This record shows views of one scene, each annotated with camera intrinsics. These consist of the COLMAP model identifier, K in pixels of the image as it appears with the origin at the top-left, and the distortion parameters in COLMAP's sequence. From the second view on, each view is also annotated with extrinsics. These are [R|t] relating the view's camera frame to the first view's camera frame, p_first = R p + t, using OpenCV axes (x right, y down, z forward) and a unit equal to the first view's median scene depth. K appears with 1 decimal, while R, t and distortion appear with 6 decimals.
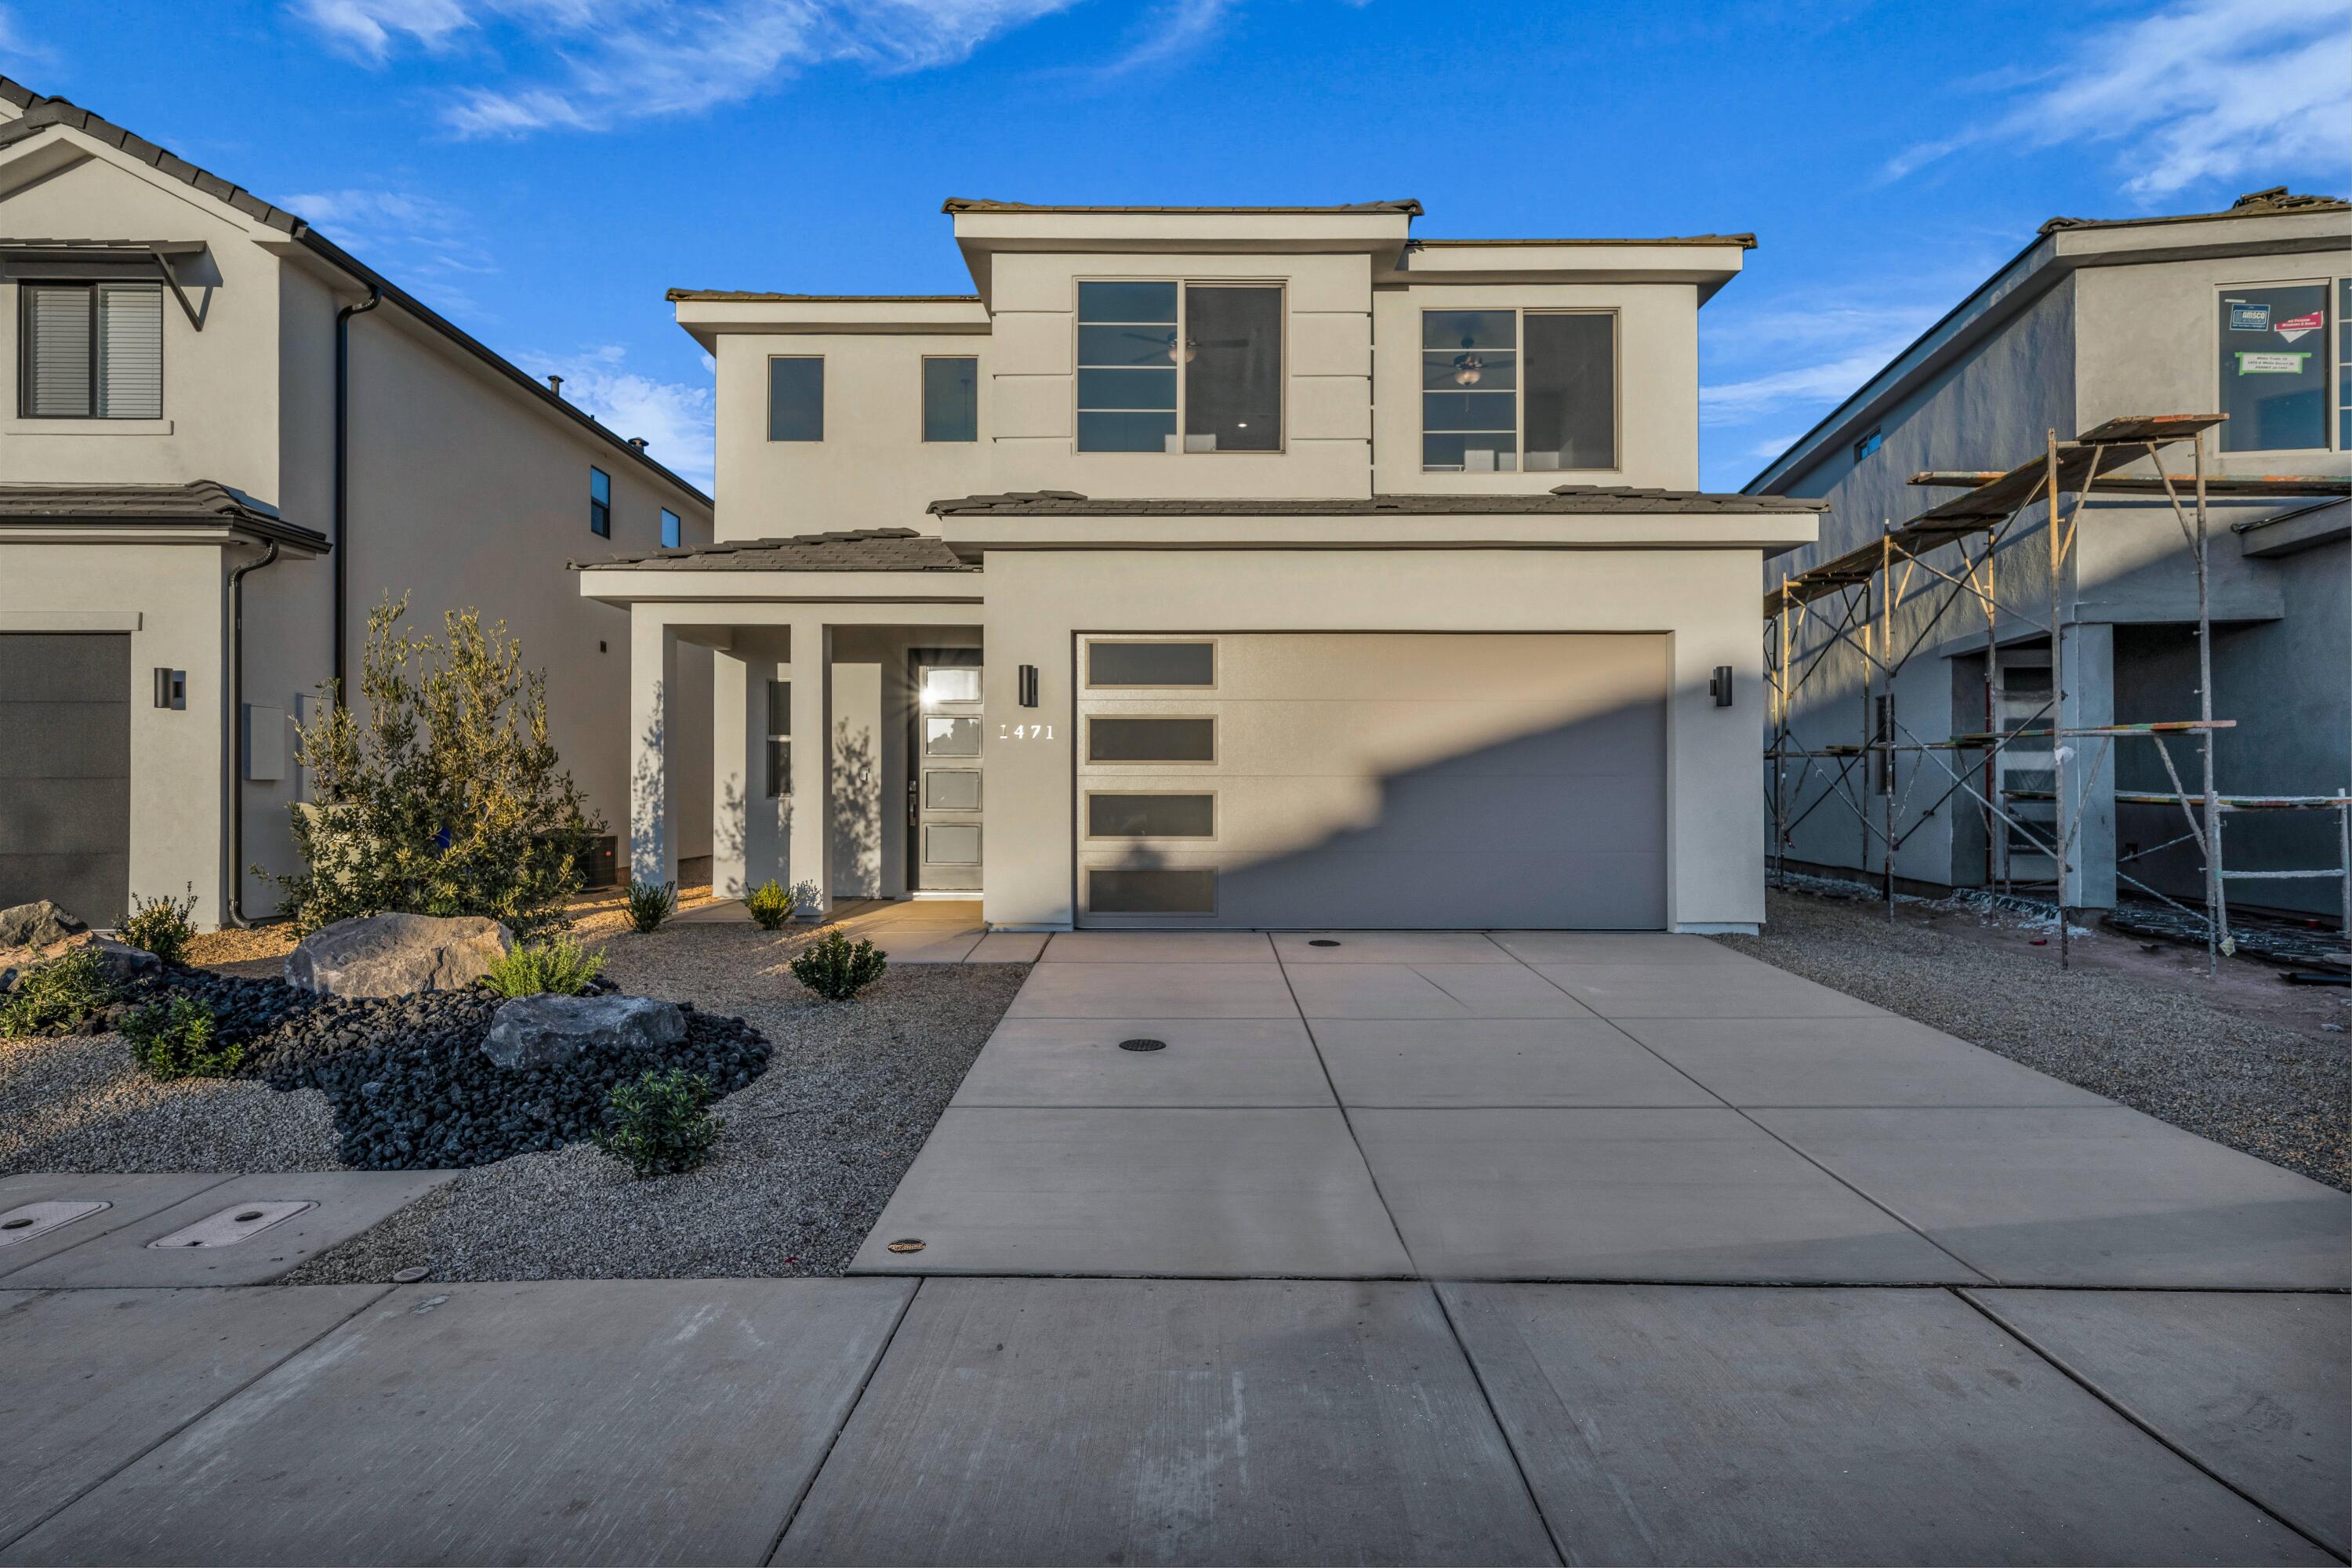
lens RADIAL K [[1225.1, 0, 1176.0], [0, 1225.1, 784.0], [0, 0, 1]] dist [0.003304, 0.000712]
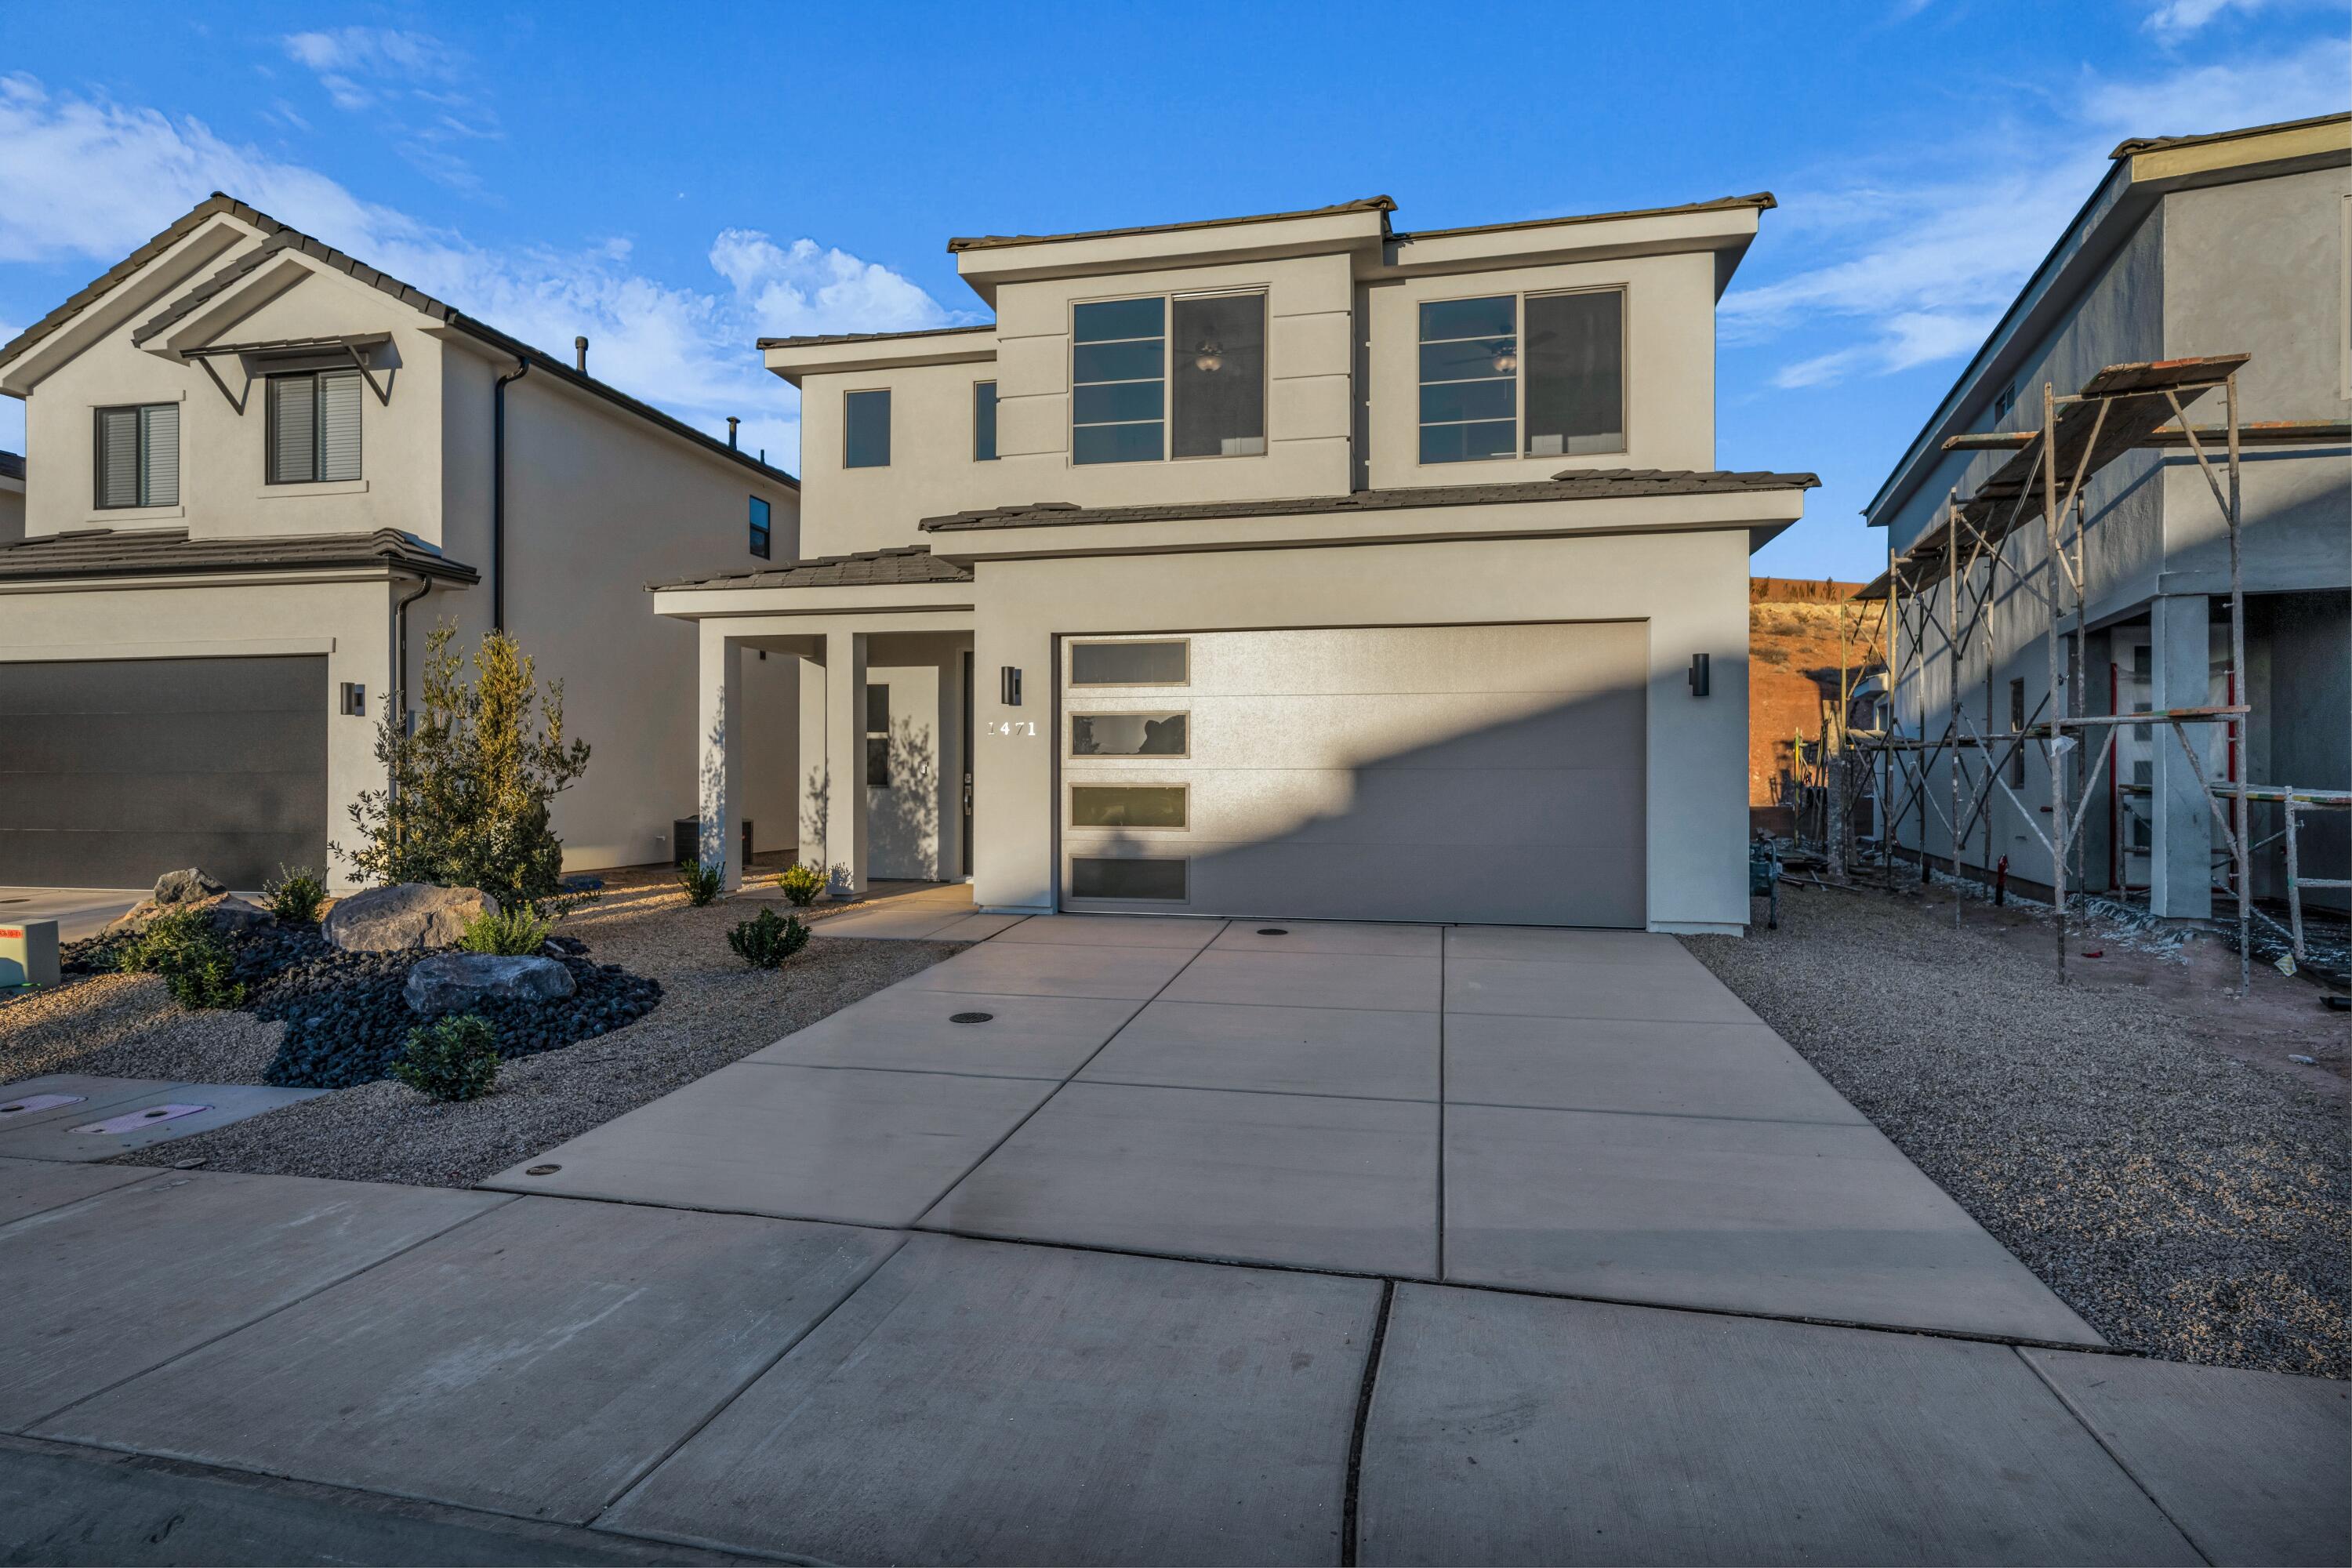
lens RADIAL K [[1195.6, 0, 1176.0], [0, 1195.6, 784.0], [0, 0, 1]] dist [0.002744, 0.000647]
pose [[0.976661, 0.001944, -0.214778, 0.233818], [-0.000269, 0.999969, 0.007825, -0.001831], [0.214787, -0.007584, 0.976632, 0.001653]]
